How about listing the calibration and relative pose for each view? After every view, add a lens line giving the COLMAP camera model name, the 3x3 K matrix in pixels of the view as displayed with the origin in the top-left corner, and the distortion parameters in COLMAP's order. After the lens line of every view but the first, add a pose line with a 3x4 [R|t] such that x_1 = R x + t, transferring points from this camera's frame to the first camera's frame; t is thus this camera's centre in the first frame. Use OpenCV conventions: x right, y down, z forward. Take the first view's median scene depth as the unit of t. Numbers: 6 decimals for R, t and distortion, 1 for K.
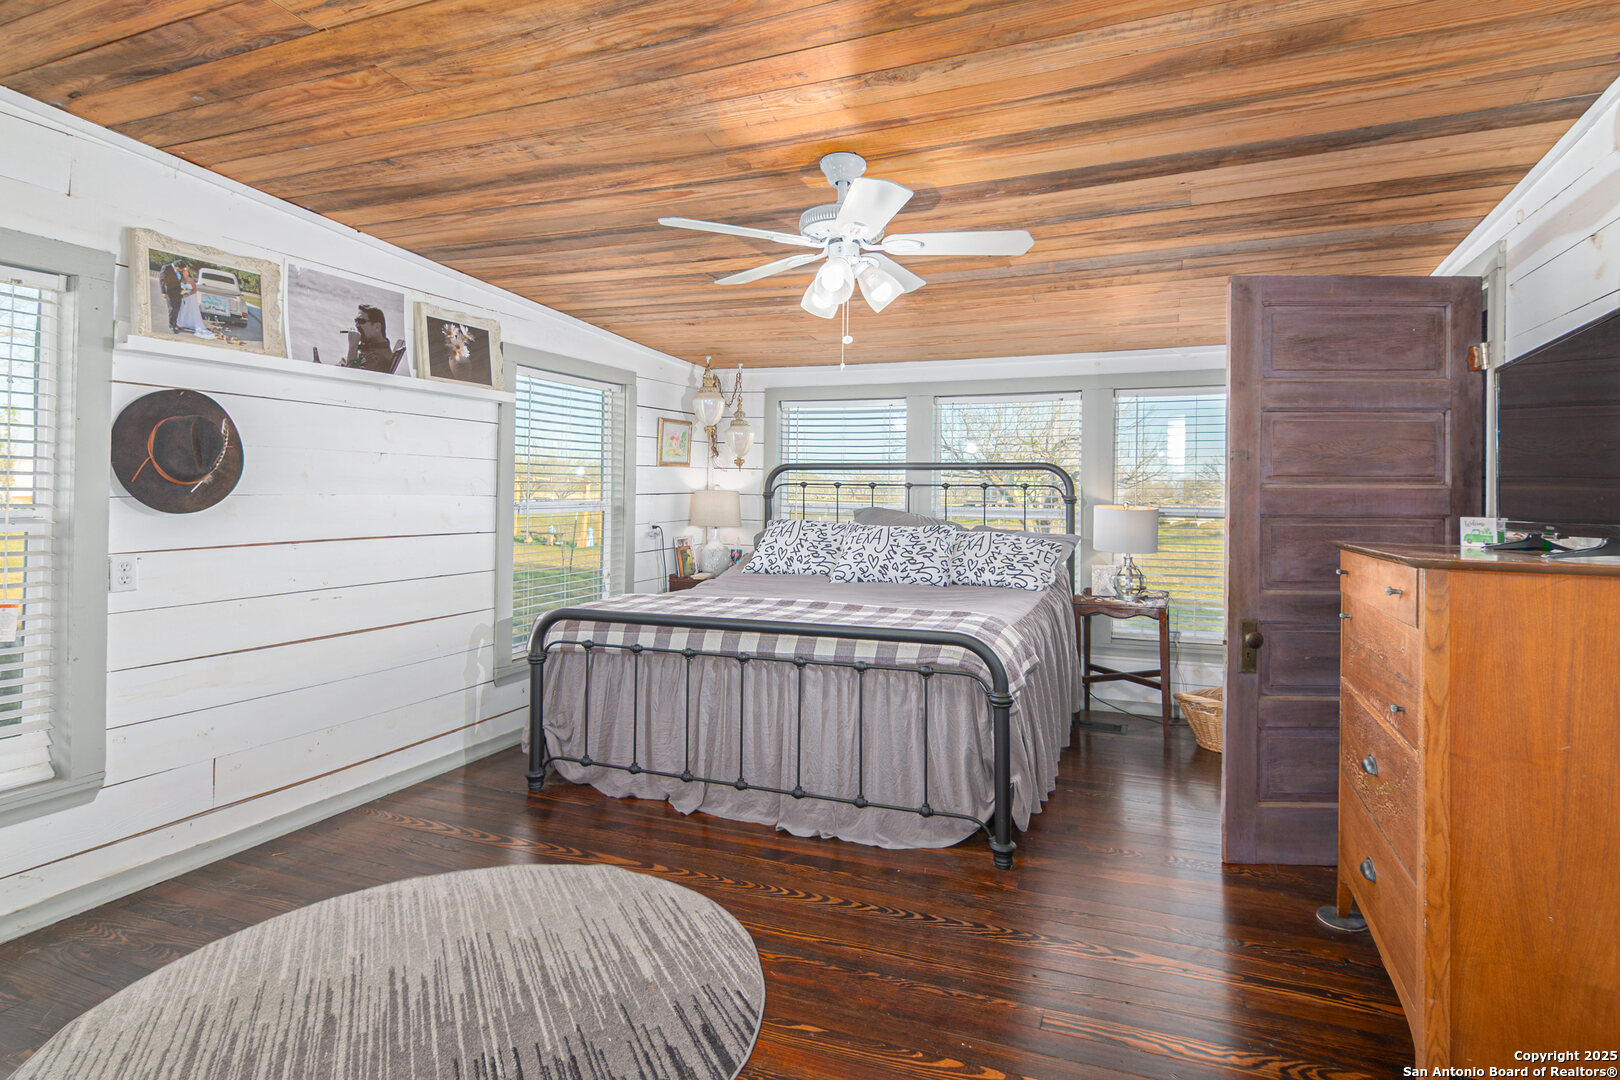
lens RADIAL K [[825.1, 0, 827.9], [0, 825.1, 516.7], [0, 0, 1]] dist [-0.000888, -0.012438]
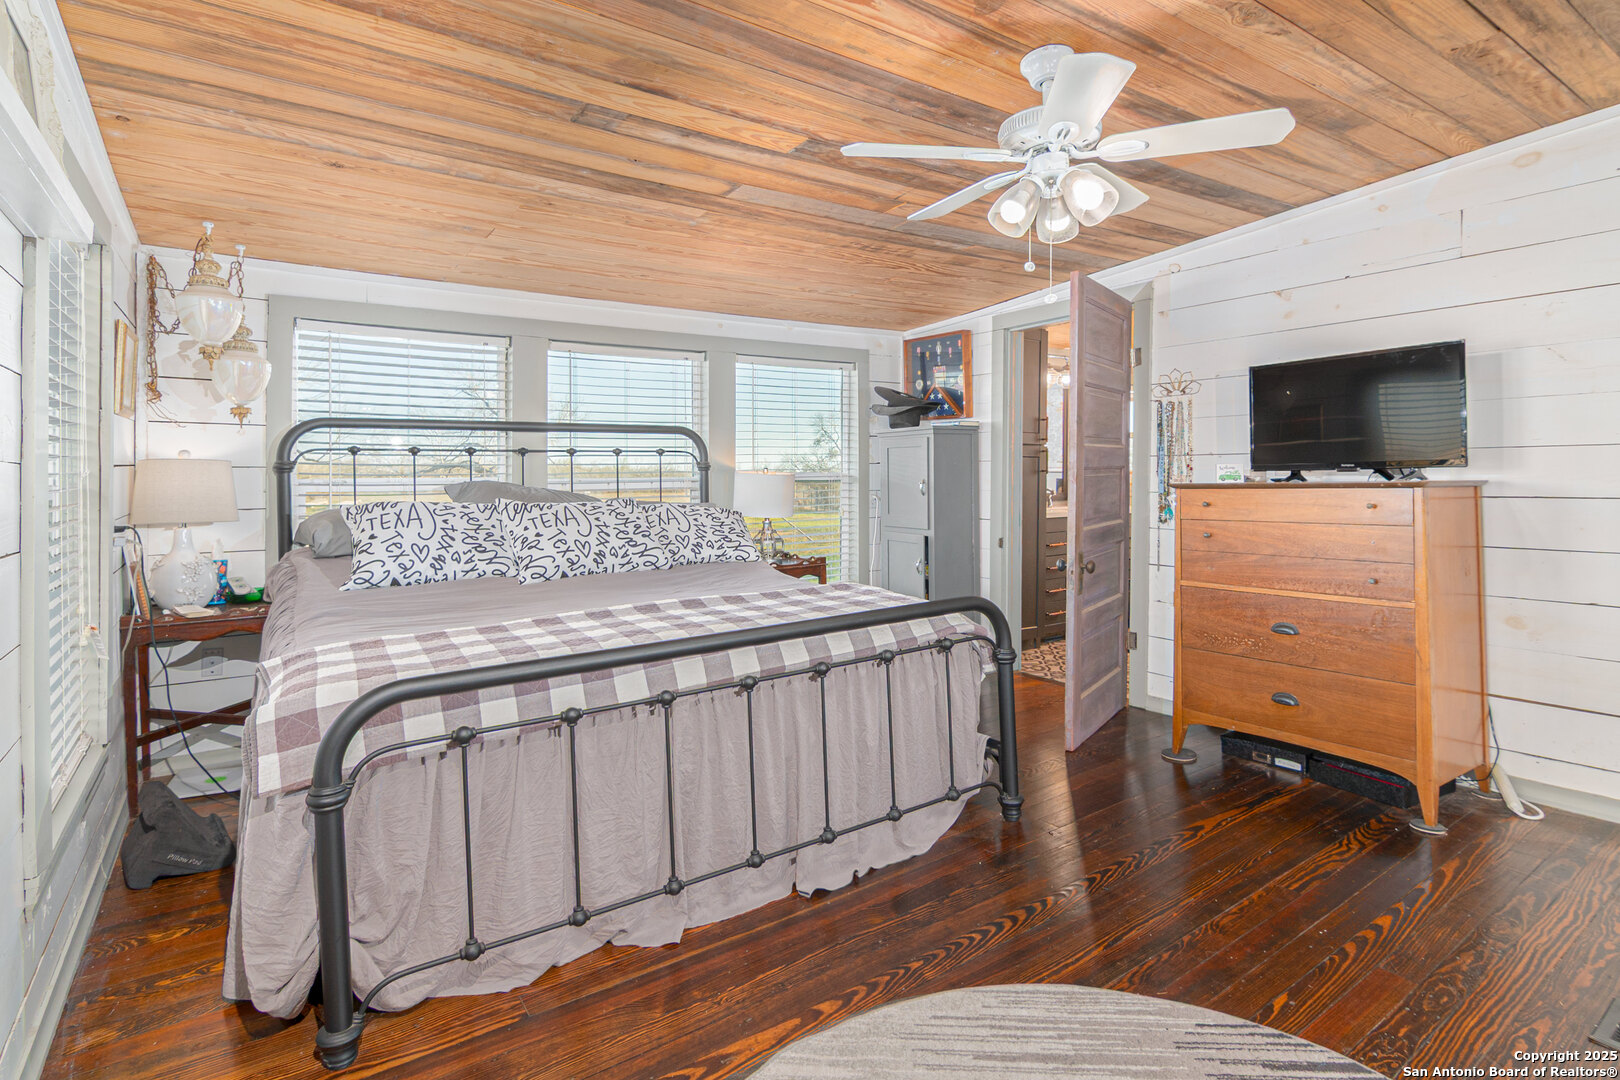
lens RADIAL K [[825.1, 0, 827.9], [0, 825.1, 516.7], [0, 0, 1]] dist [-0.000888, -0.012438]
pose [[0.549433, -0.061180, 0.833295, -0.578978], [0.040441, 0.998094, 0.046615, -0.002171], [-0.834558, 0.008088, 0.550860, 0.493121]]
